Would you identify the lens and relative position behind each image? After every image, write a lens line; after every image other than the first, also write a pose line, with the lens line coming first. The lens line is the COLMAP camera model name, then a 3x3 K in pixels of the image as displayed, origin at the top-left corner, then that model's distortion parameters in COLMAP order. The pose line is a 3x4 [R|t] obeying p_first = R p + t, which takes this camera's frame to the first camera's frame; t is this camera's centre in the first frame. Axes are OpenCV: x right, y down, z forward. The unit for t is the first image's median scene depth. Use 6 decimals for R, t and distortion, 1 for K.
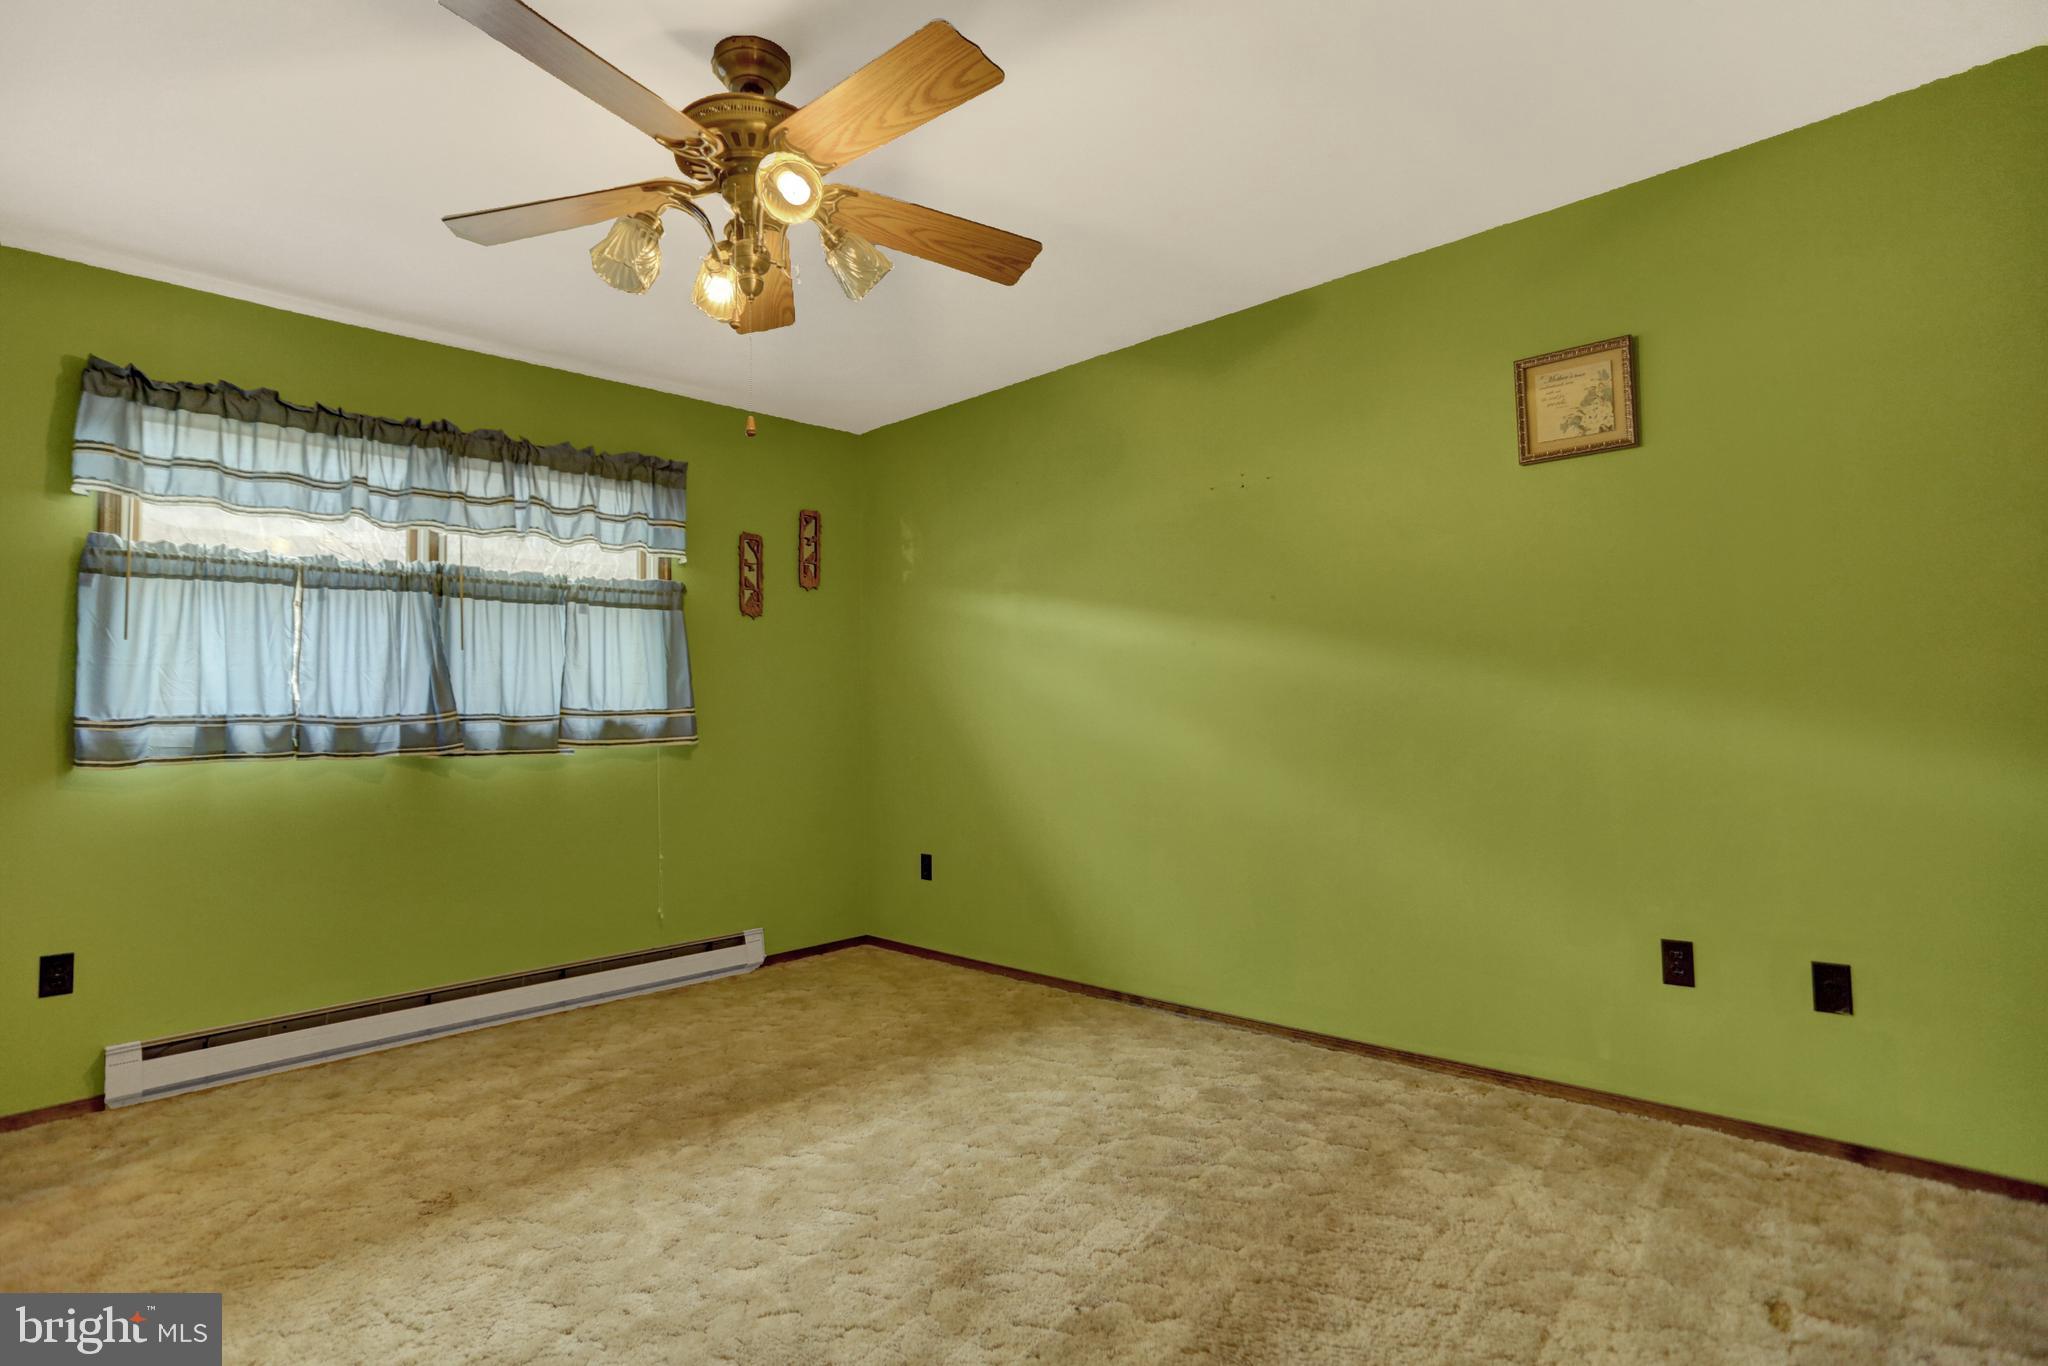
lens RADIAL K [[998.5, 0, 1010.3], [0, 998.5, 680.8], [0, 0, 1]] dist [-0.078729, 0.036231]
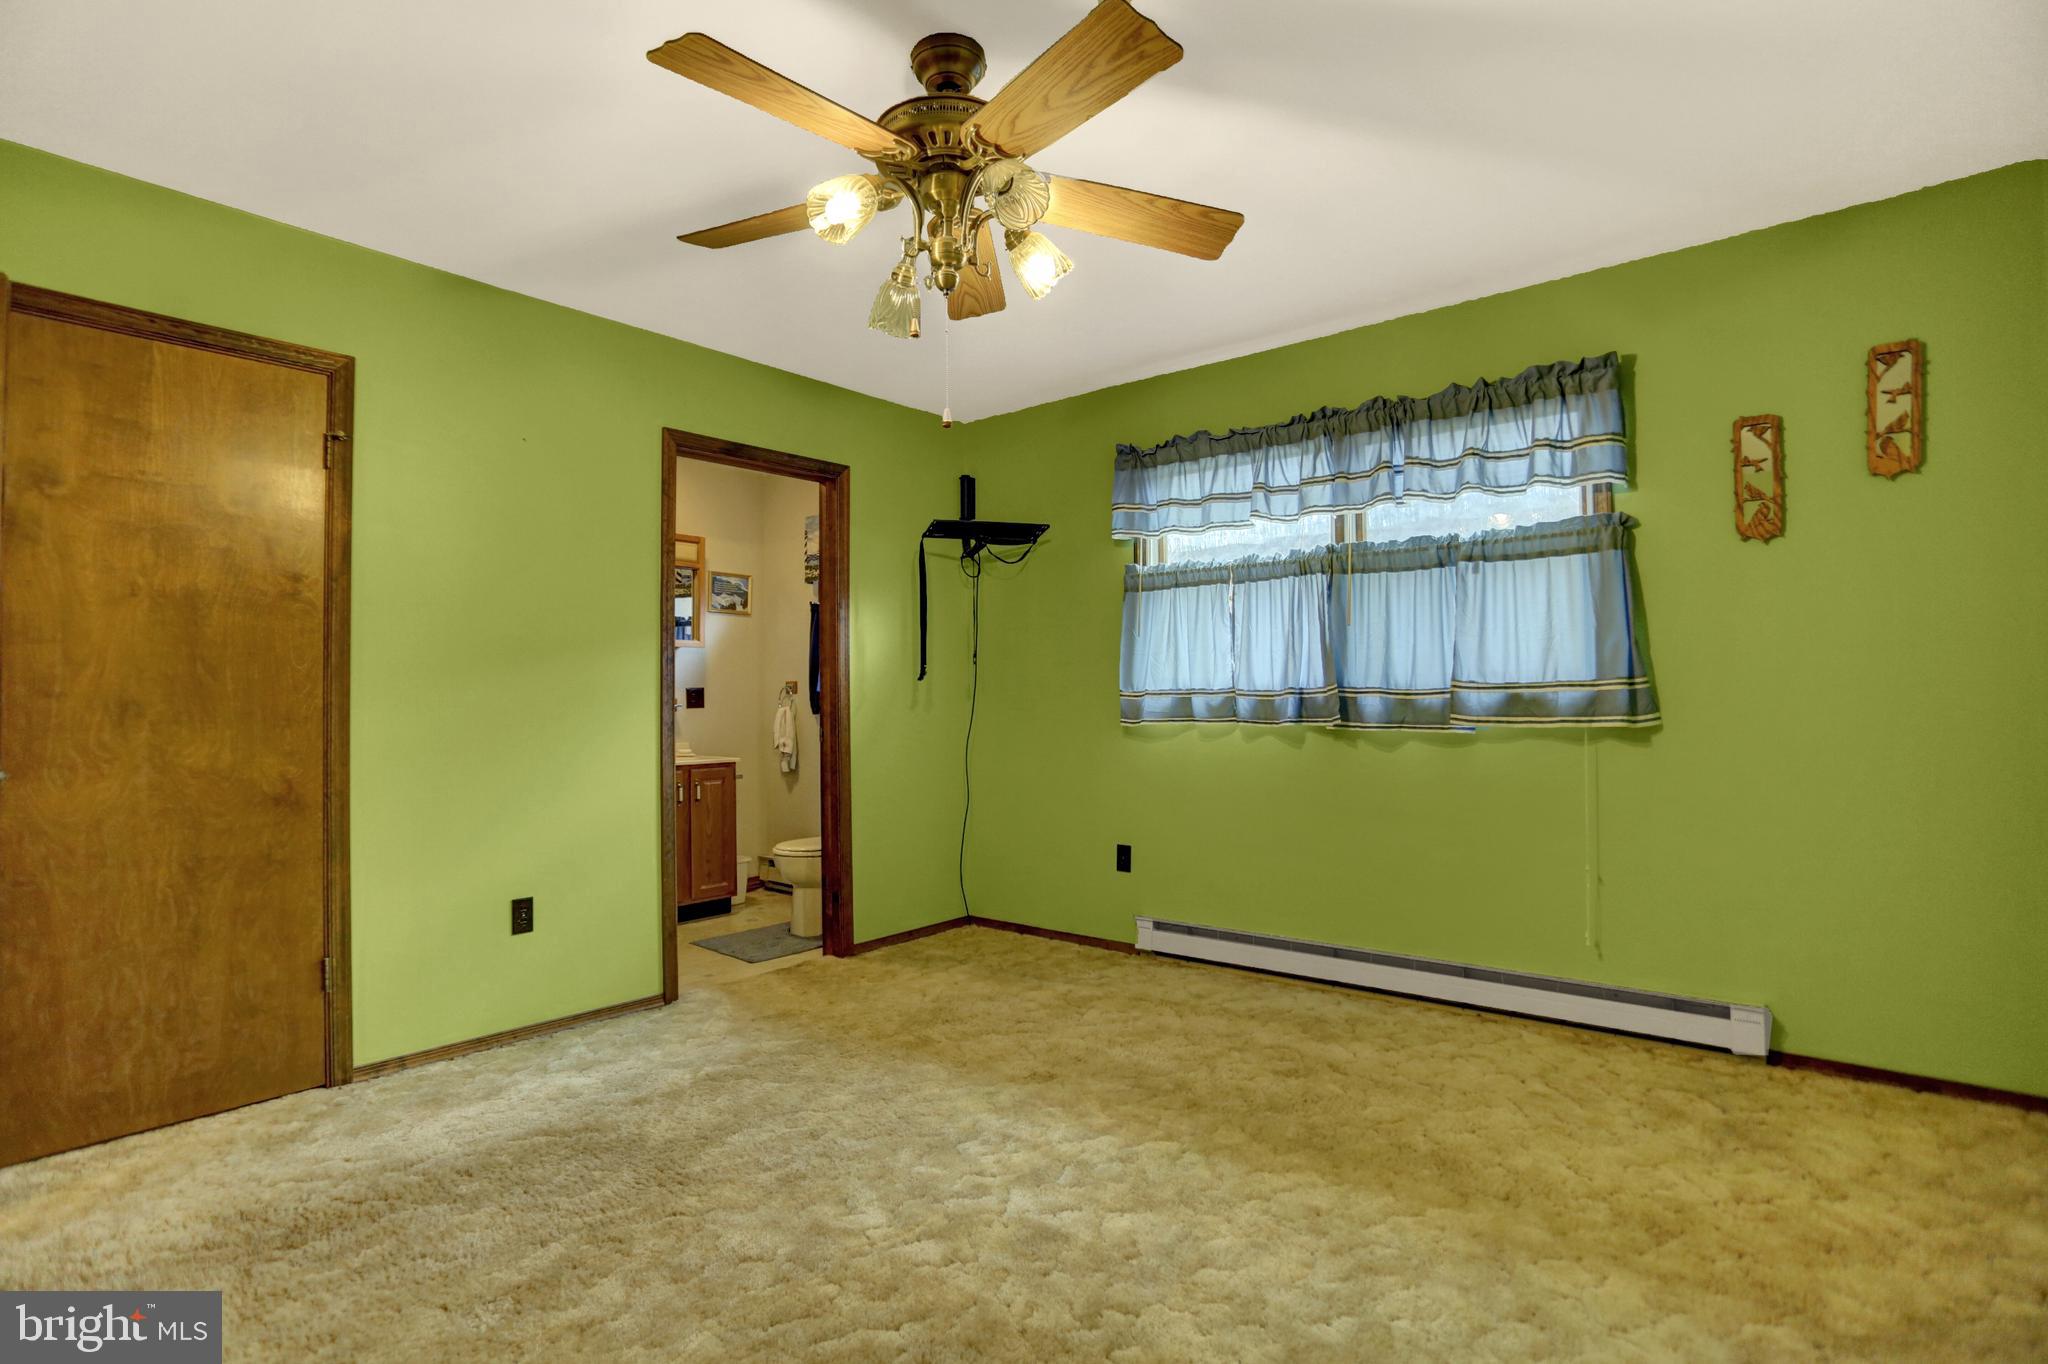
lens RADIAL K [[998.5, 0, 1010.3], [0, 998.5, 679.8], [0, 0, 1]] dist [-0.078729, 0.036231]
pose [[0.065371, 0.004544, -0.997851, 0.436599], [0.044896, 0.998964, 0.007491, 0.002318], [0.996851, -0.045289, 0.065099, 0.553071]]
